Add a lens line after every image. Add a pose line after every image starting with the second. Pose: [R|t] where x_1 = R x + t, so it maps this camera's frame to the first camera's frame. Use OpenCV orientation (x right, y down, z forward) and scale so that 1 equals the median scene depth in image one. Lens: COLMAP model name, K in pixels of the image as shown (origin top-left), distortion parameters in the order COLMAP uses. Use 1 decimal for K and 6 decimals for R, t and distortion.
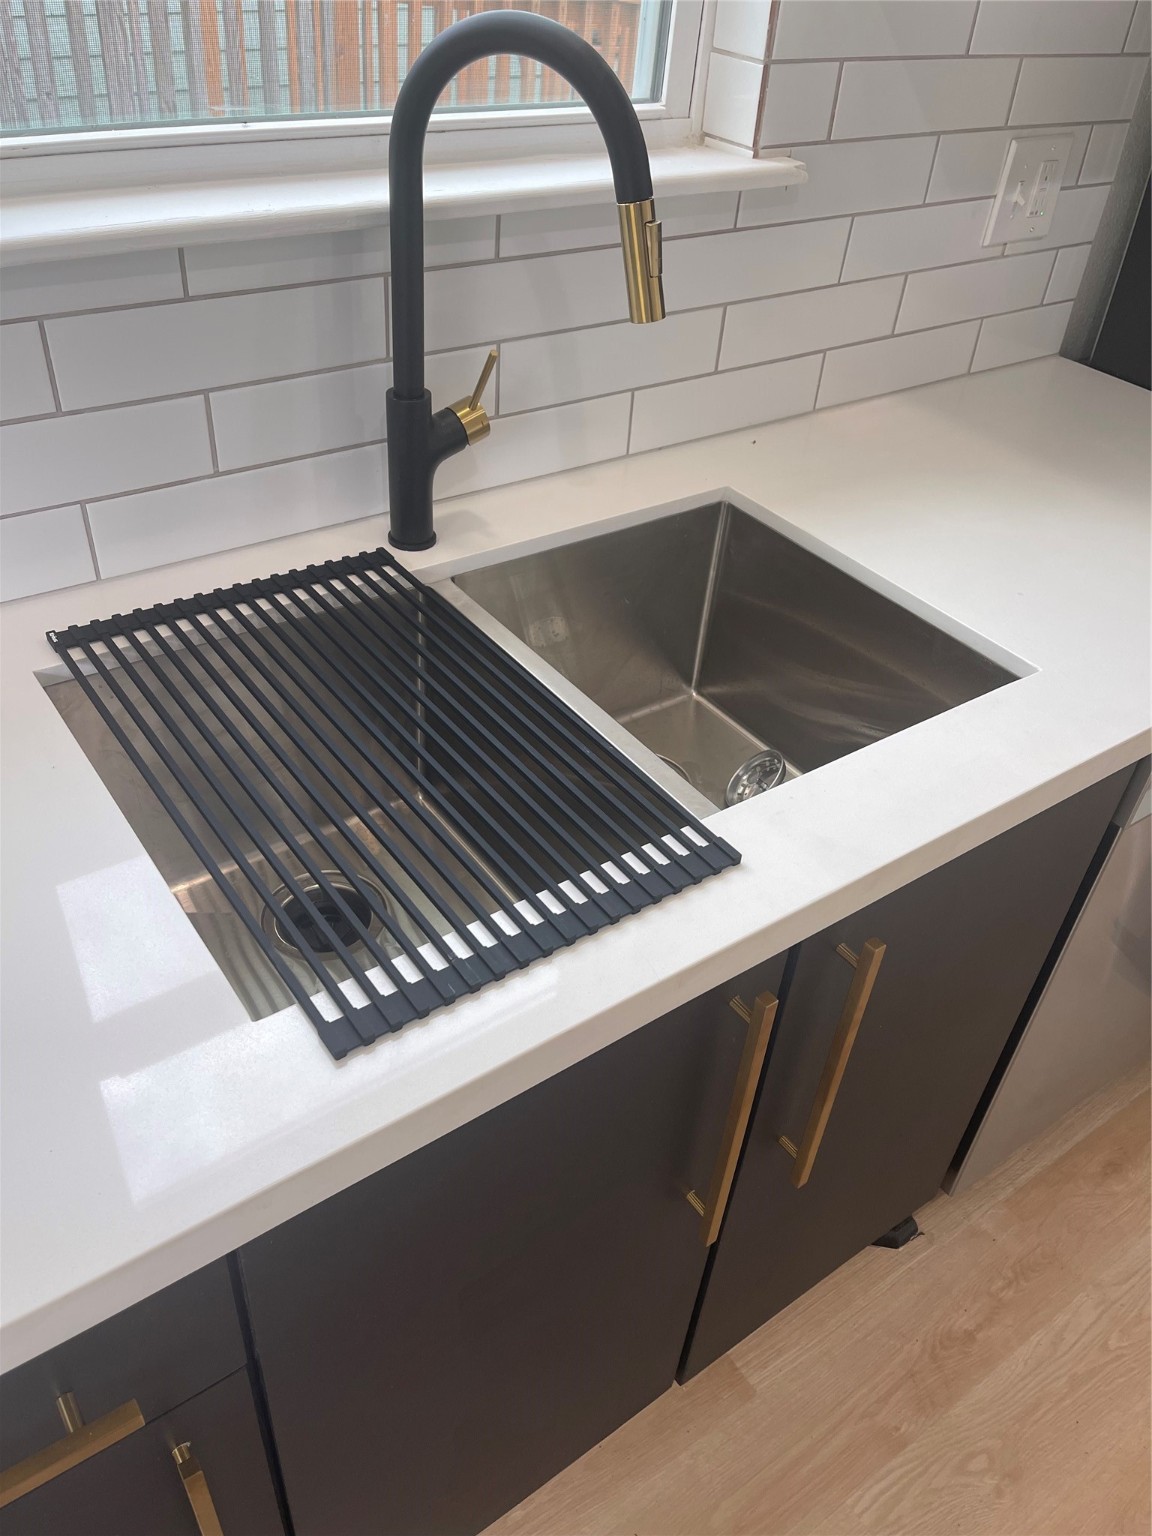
lens RADIAL K [[1177.7, 0, 576.2], [0, 1177.7, 777.6], [0, 0, 1]] dist [0.083623, -0.120788]
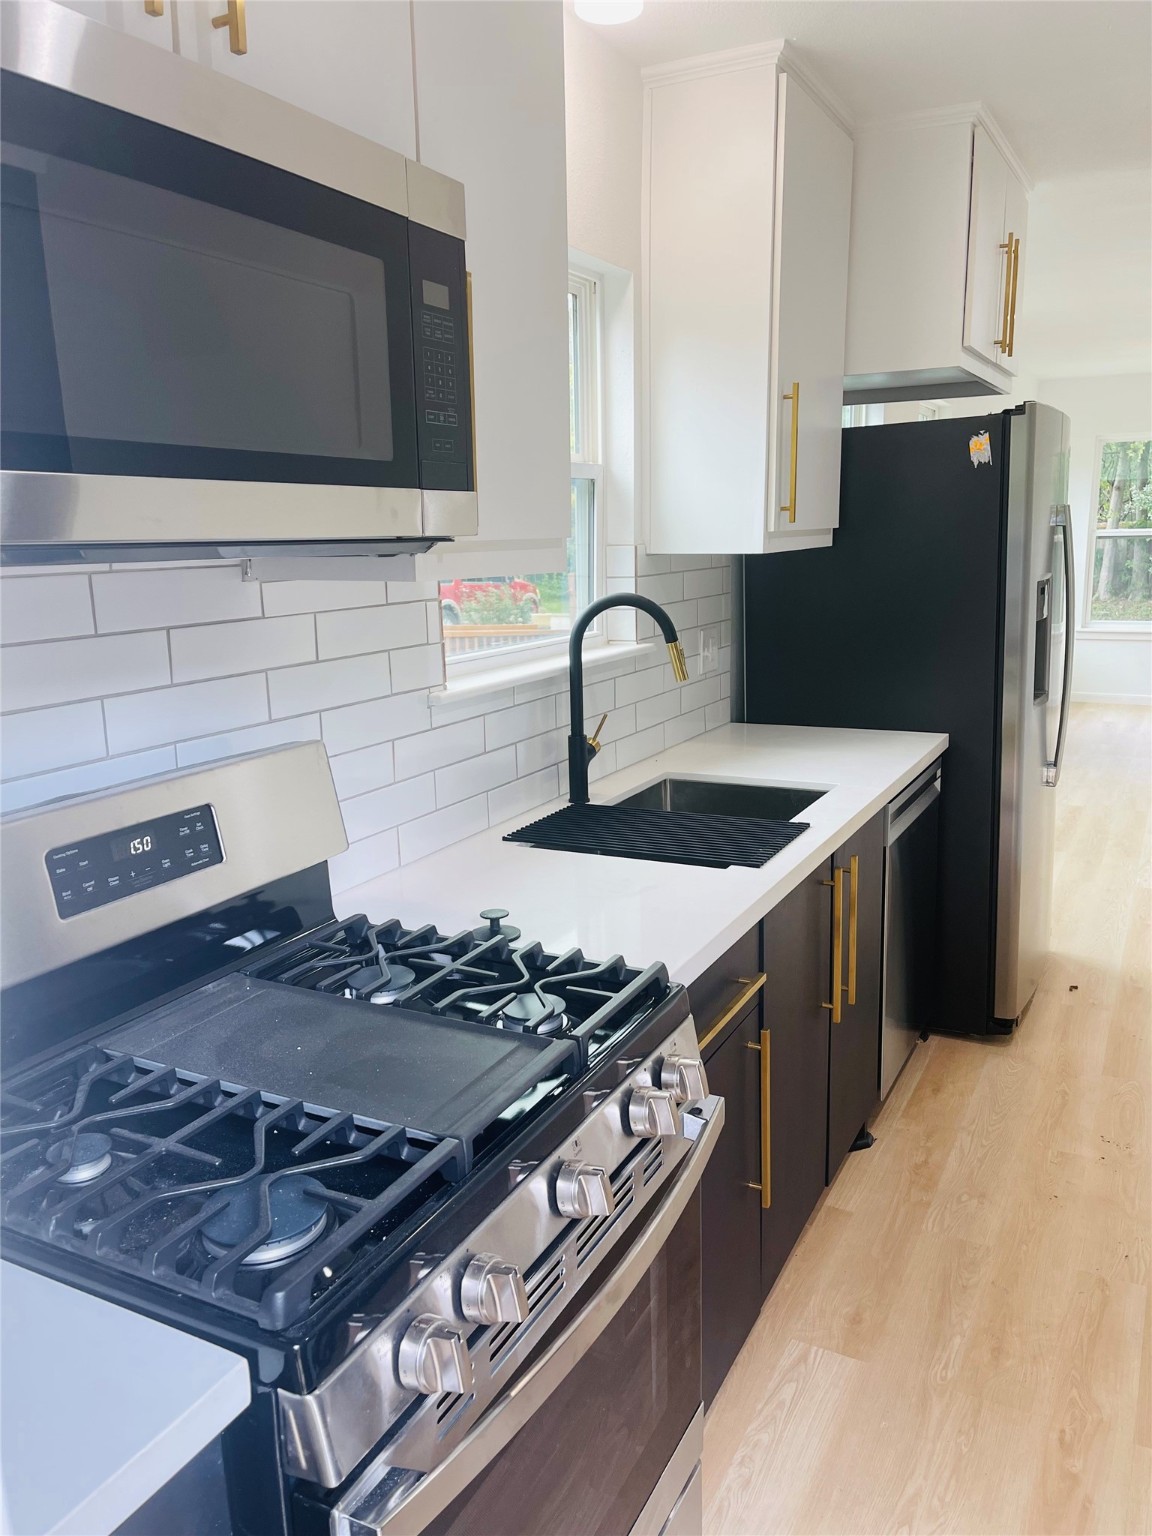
lens RADIAL K [[1177.7, 0, 576.2], [0, 1177.7, 777.6], [0, 0, 1]] dist [0.083623, -0.120788]
pose [[0.885739, -0.186580, 0.425035, -1.009120], [0.354697, 0.862707, -0.360454, 0.519483], [-0.299427, 0.470027, 0.830312, -0.800346]]
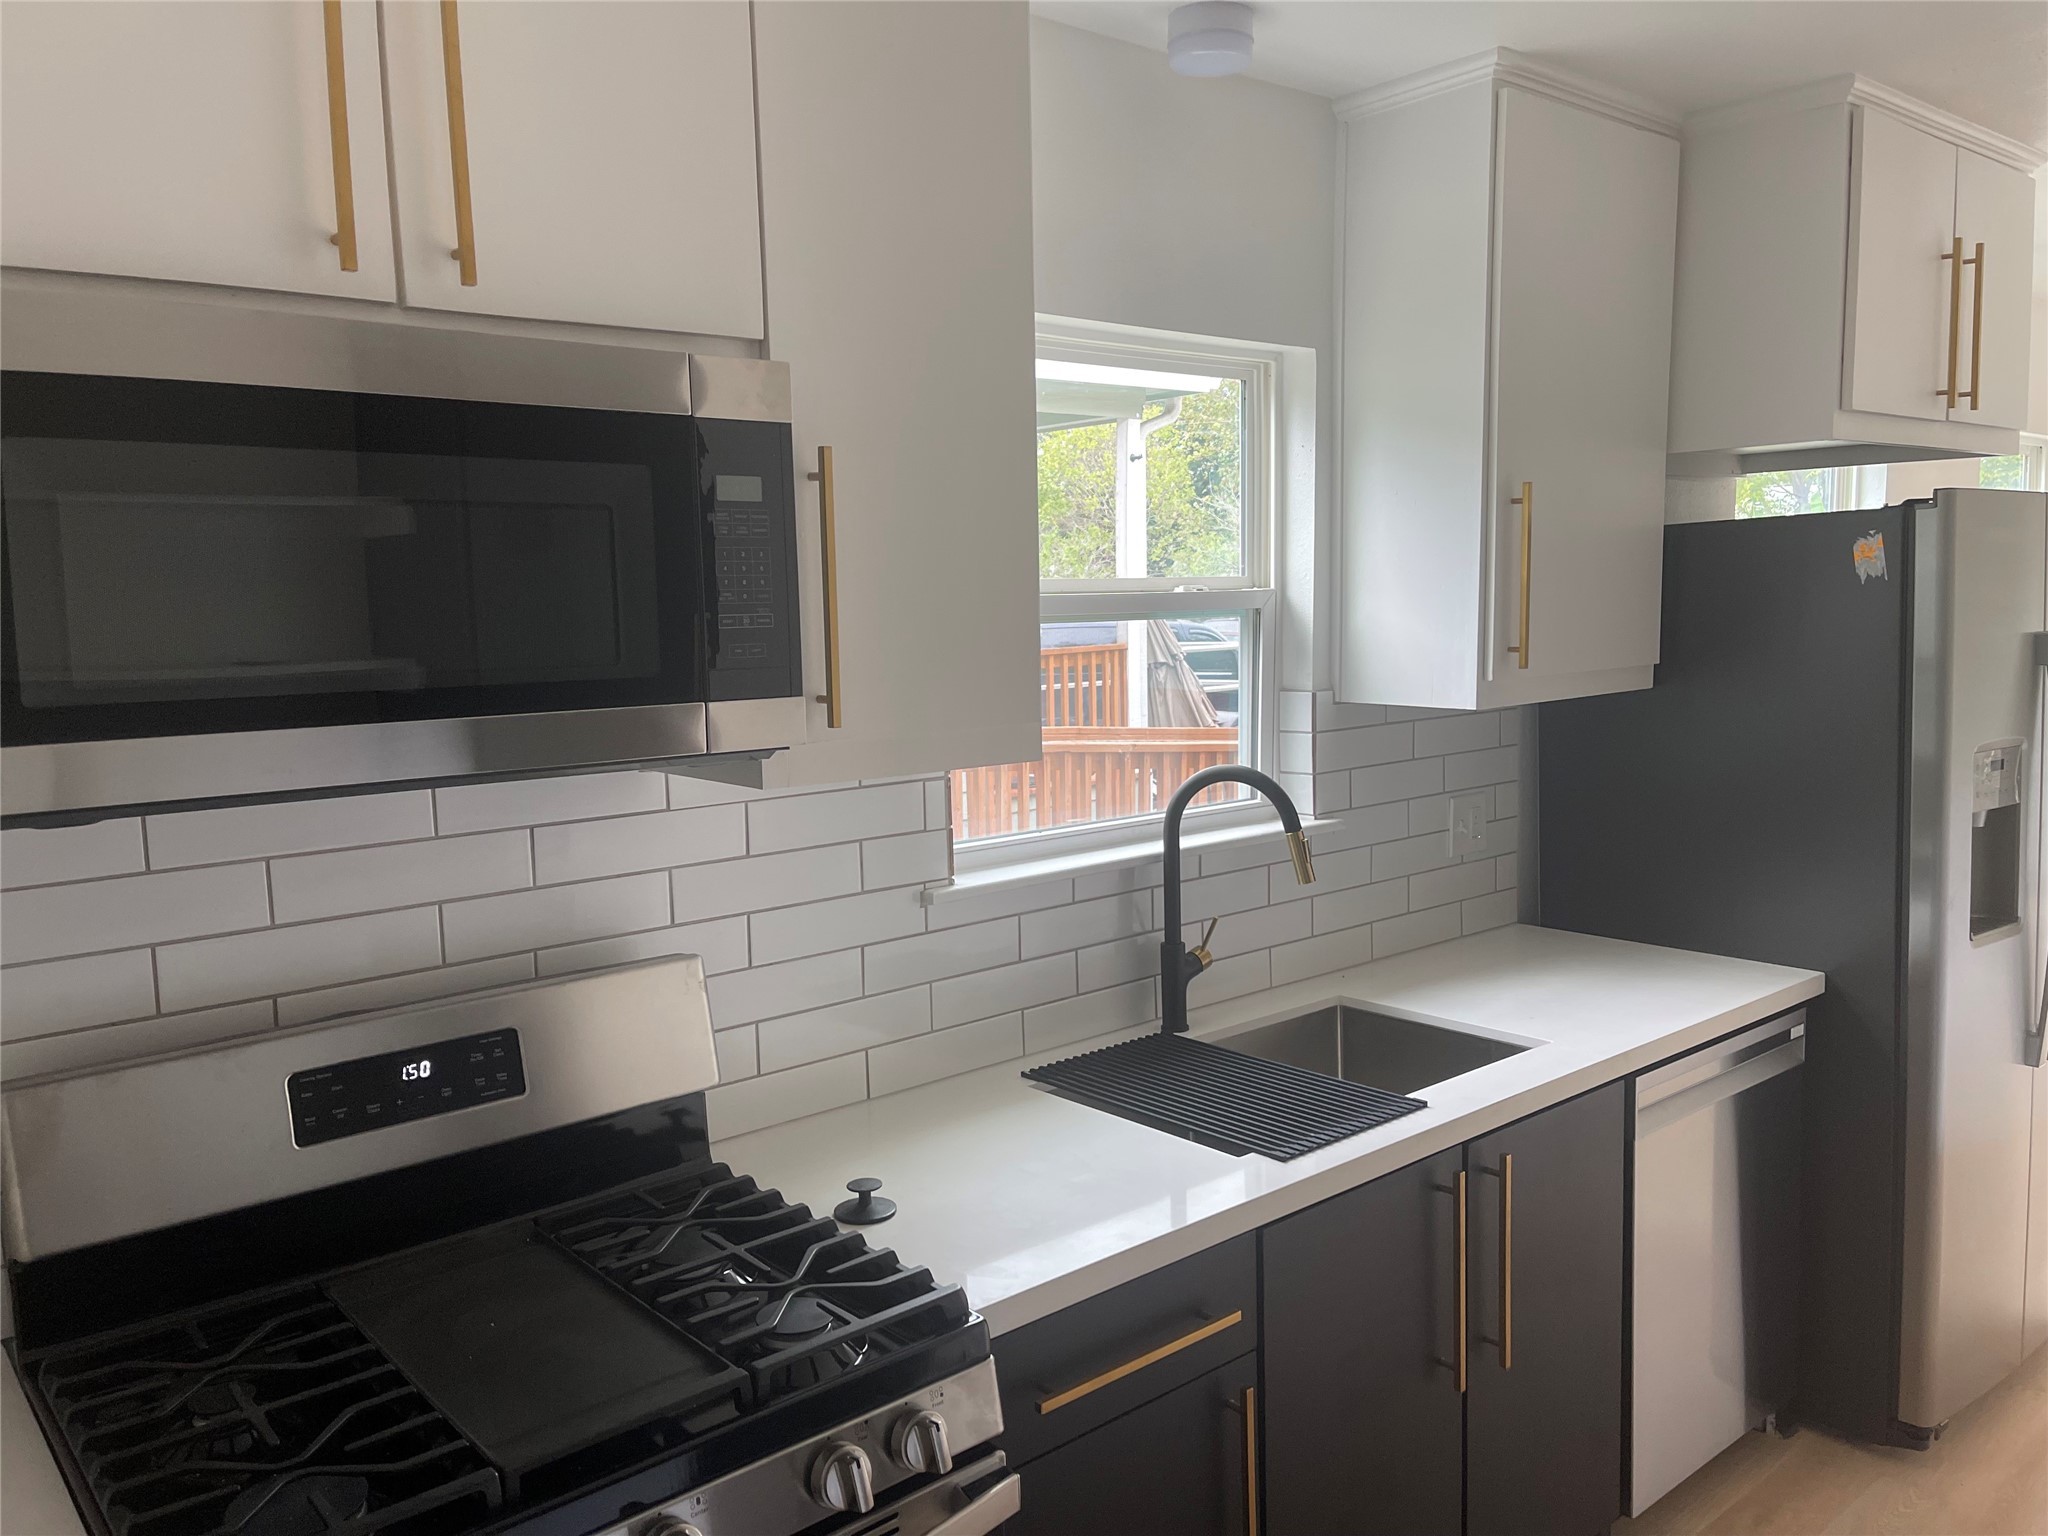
lens RADIAL K [[1607.9, 0, 1047.4], [0, 1607.9, 771.6], [0, 0, 1]] dist [0.087837, -0.123995]
pose [[0.990126, -0.107469, 0.090003, -0.457382], [0.138819, 0.840930, -0.523035, 0.629914], [-0.019476, 0.530365, 0.847546, -1.081934]]
